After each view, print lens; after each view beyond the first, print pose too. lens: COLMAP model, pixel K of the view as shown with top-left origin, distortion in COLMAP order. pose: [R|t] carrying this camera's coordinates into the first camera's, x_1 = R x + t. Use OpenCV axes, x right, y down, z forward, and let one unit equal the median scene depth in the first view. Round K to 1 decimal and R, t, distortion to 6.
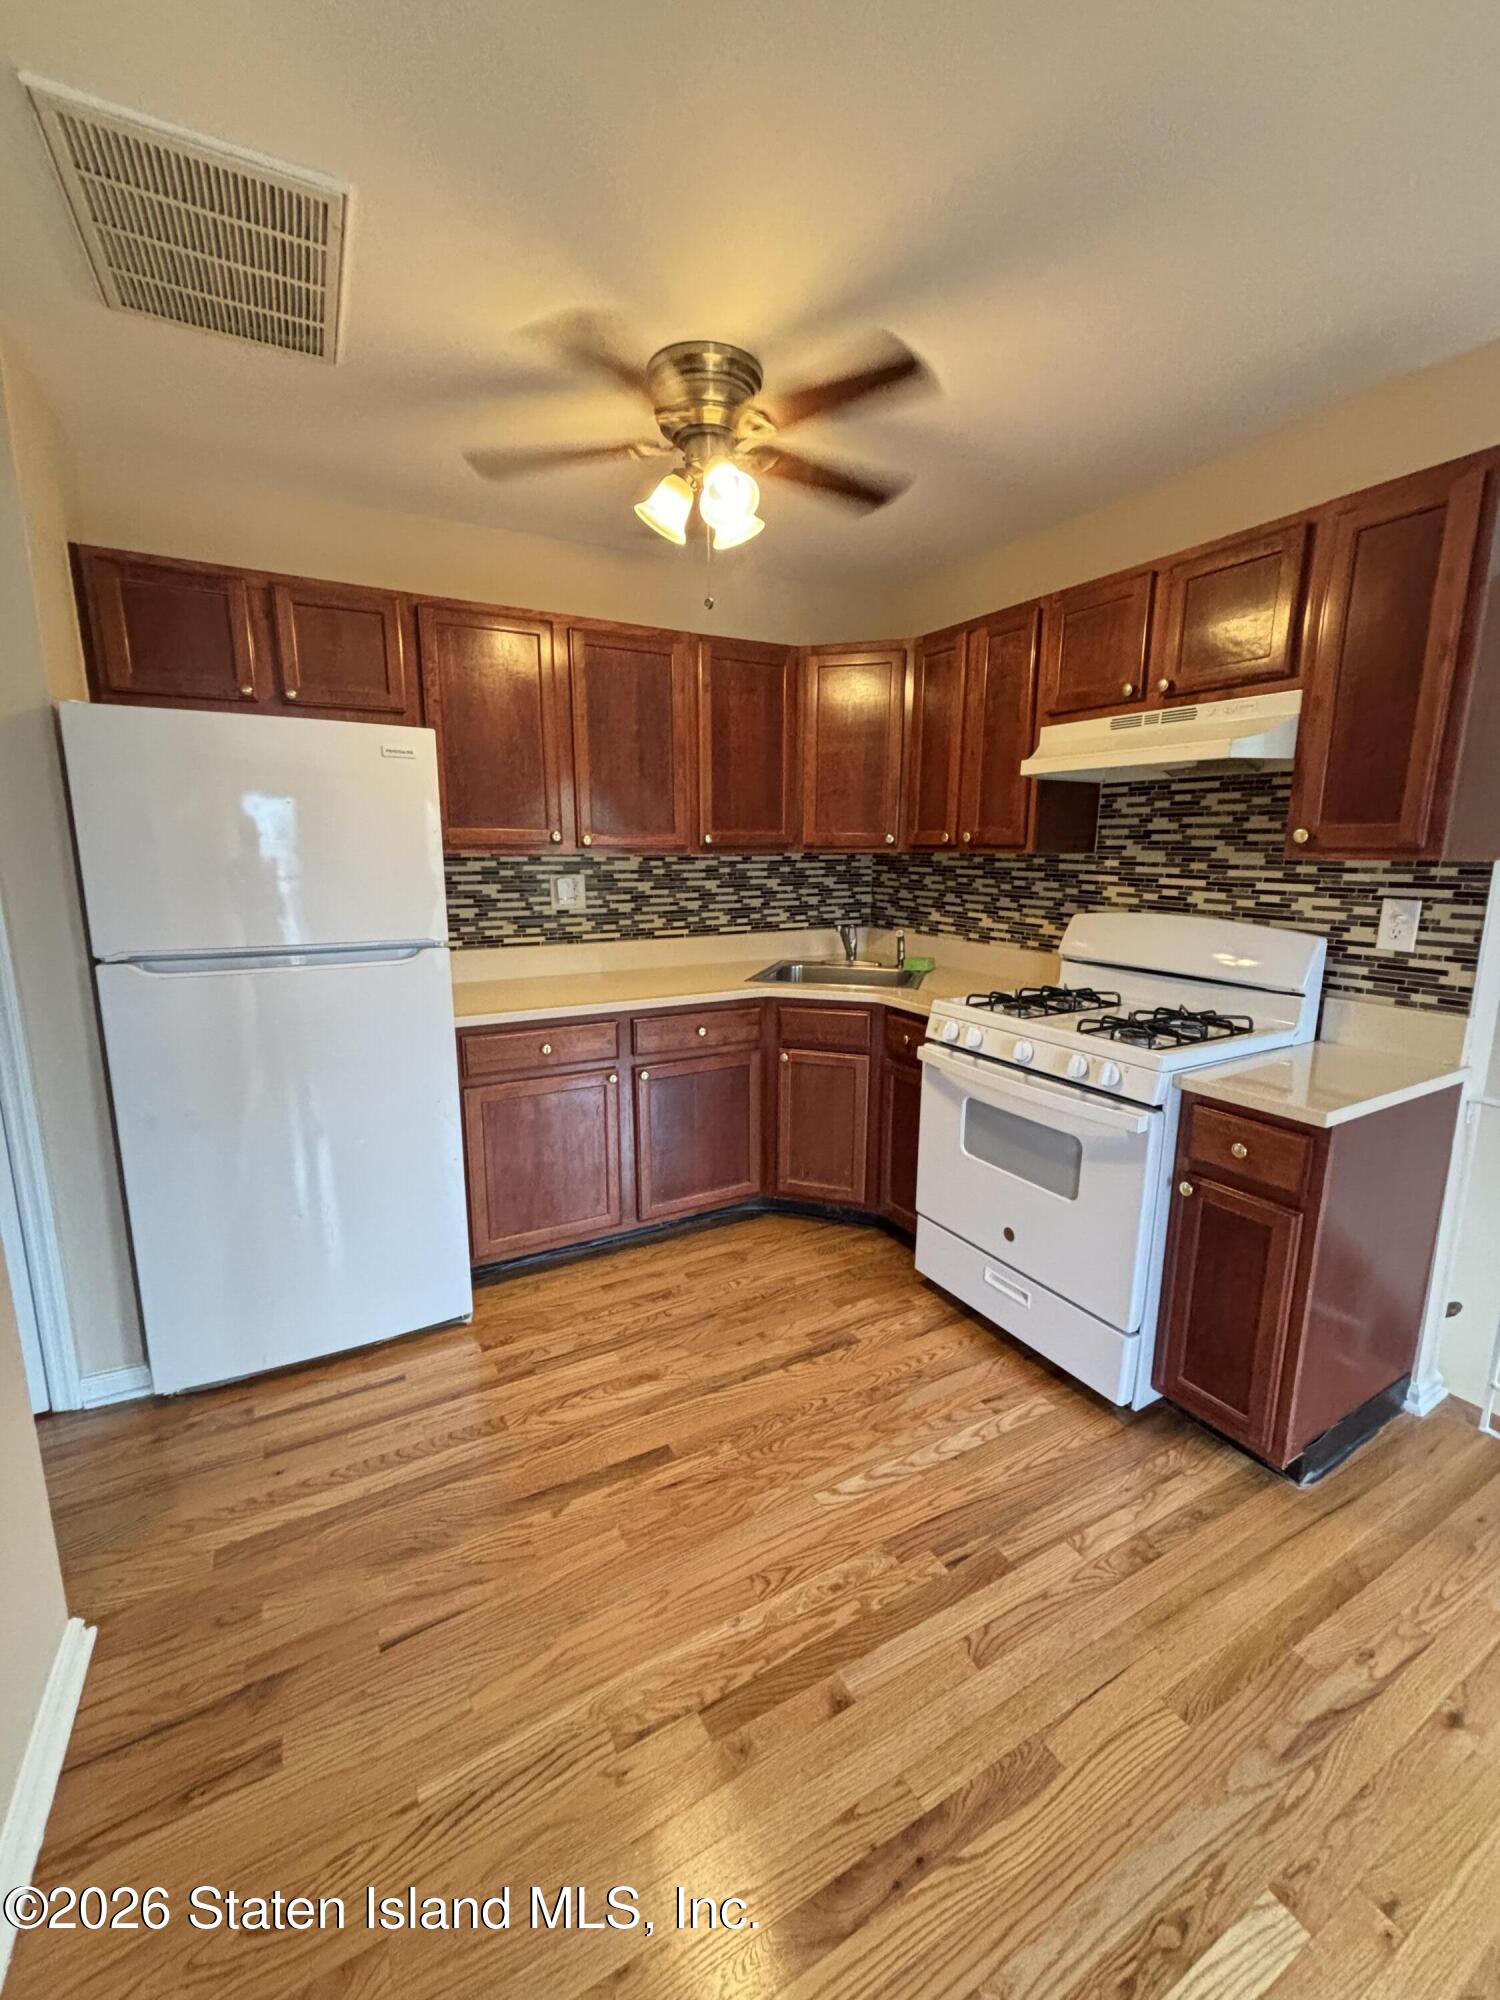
lens RADIAL K [[807.7, 0, 753.7], [0, 807.7, 999.0], [0, 0, 1]] dist [-0.003871, 0.000658]
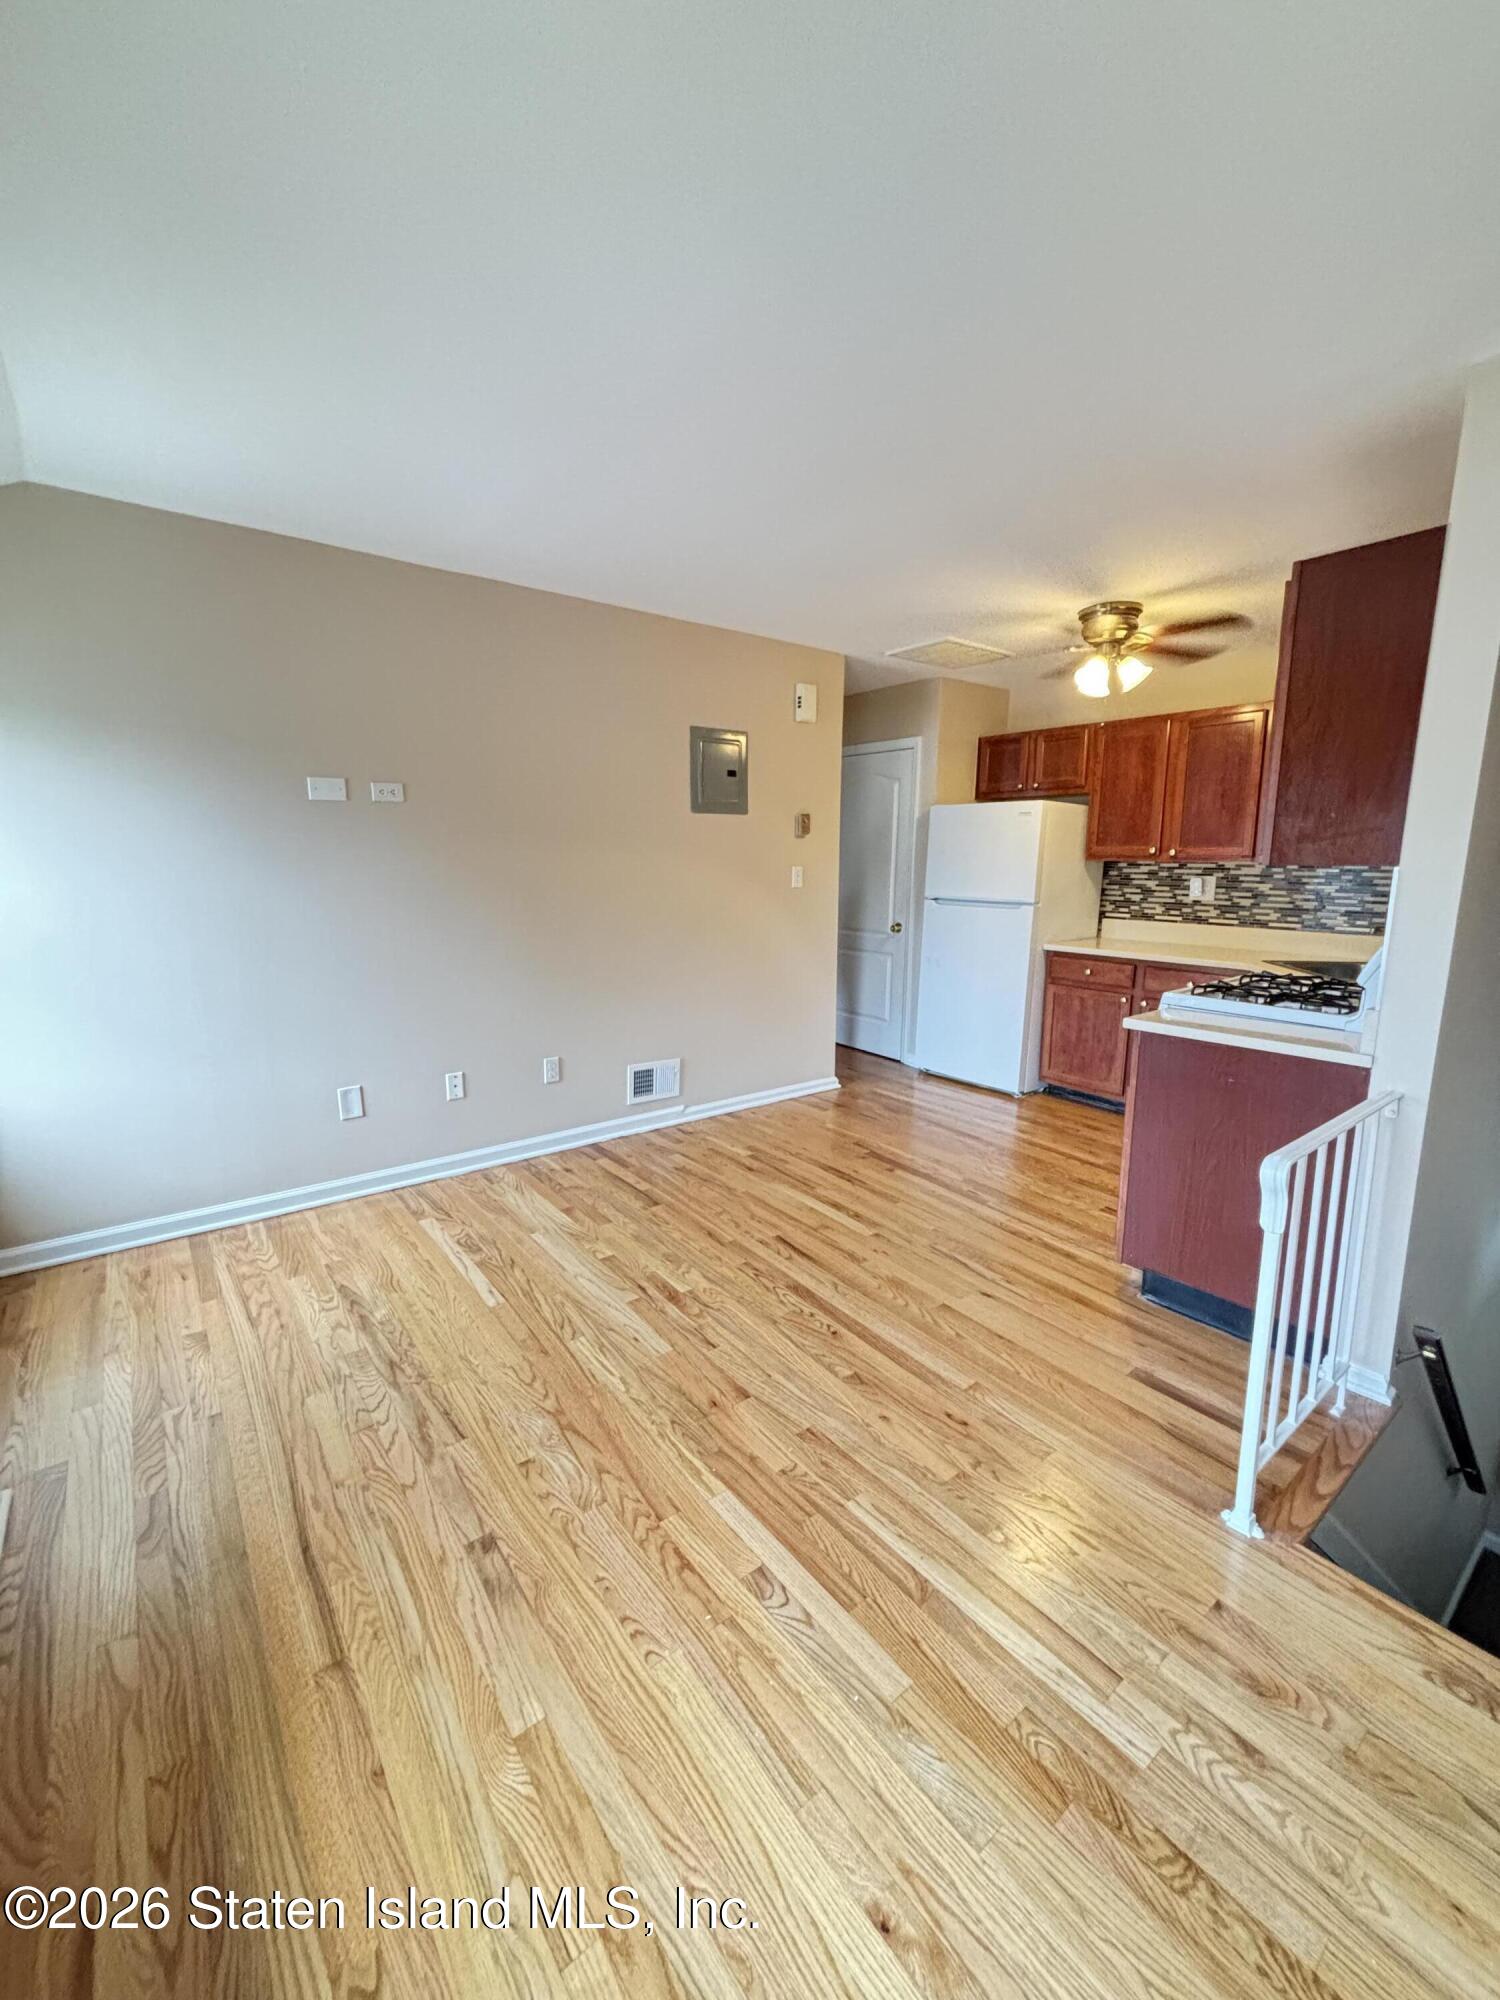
lens RADIAL K [[807.7, 0, 750.8], [0, 807.7, 992.2], [0, 0, 1]] dist [-0.003871, 0.000658]
pose [[0.147634, 0.161801, -0.975718, 1.563546], [-0.184499, 0.973716, 0.133553, 0.007578], [0.971681, 0.160302, 0.173606, -0.016223]]
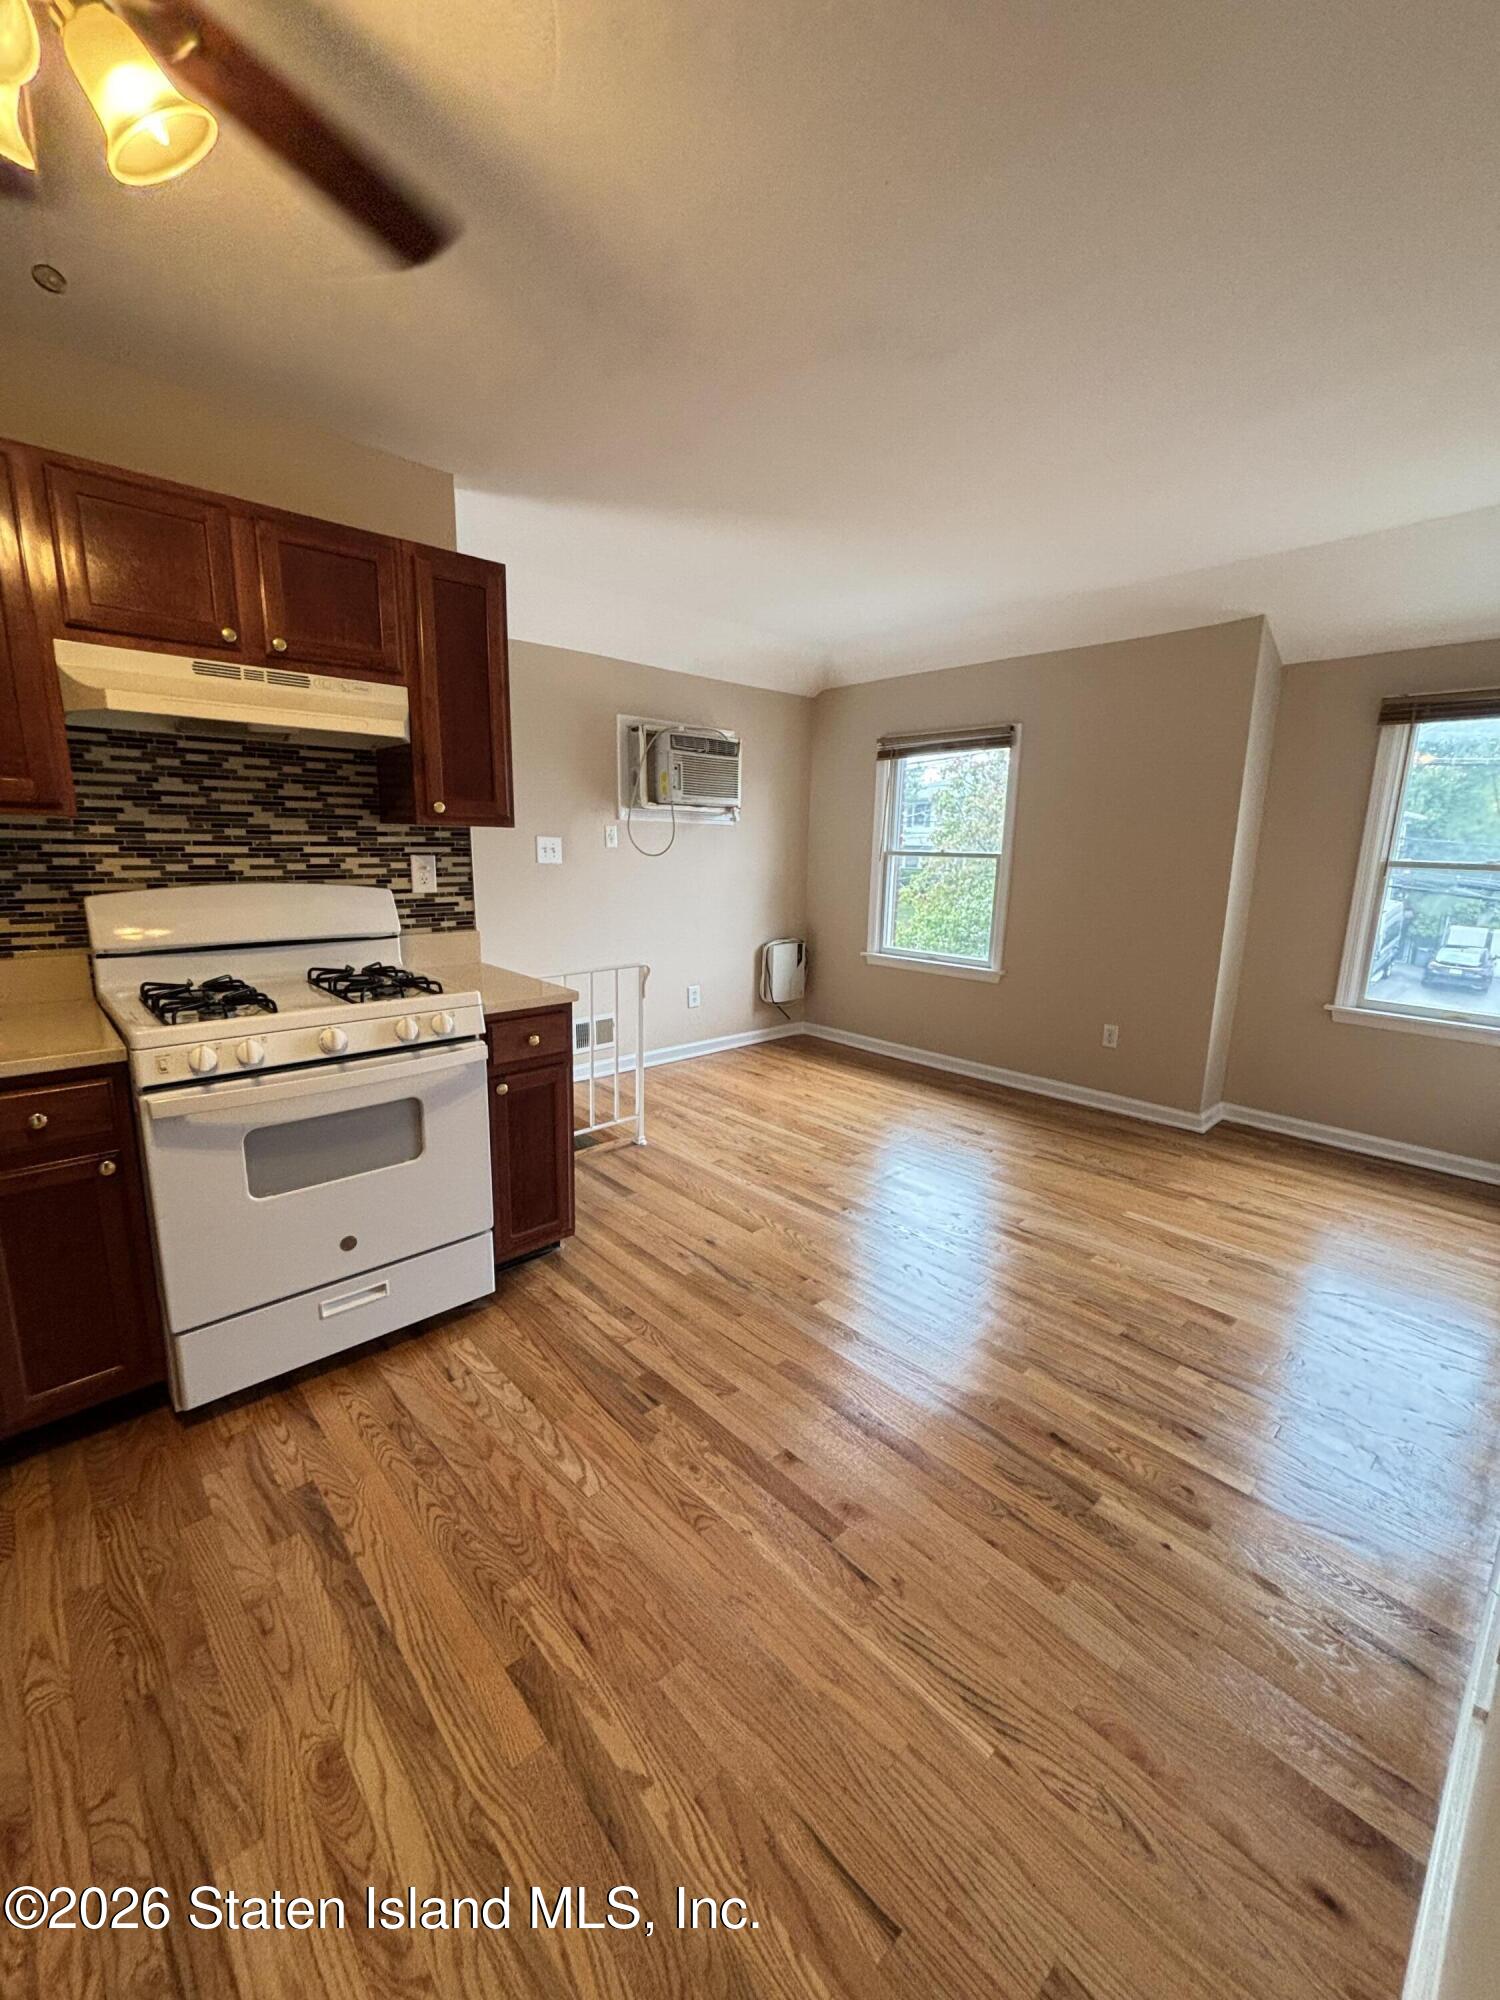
lens RADIAL K [[807.7, 0, 752.2], [0, 807.7, 994.2], [0, 0, 1]] dist [-0.003871, 0.000658]
pose [[-0.234738, -0.203860, 0.950442, -0.610488], [0.155695, 0.957253, 0.243774, -0.130406], [-0.959509, 0.205202, -0.192963, 0.699702]]
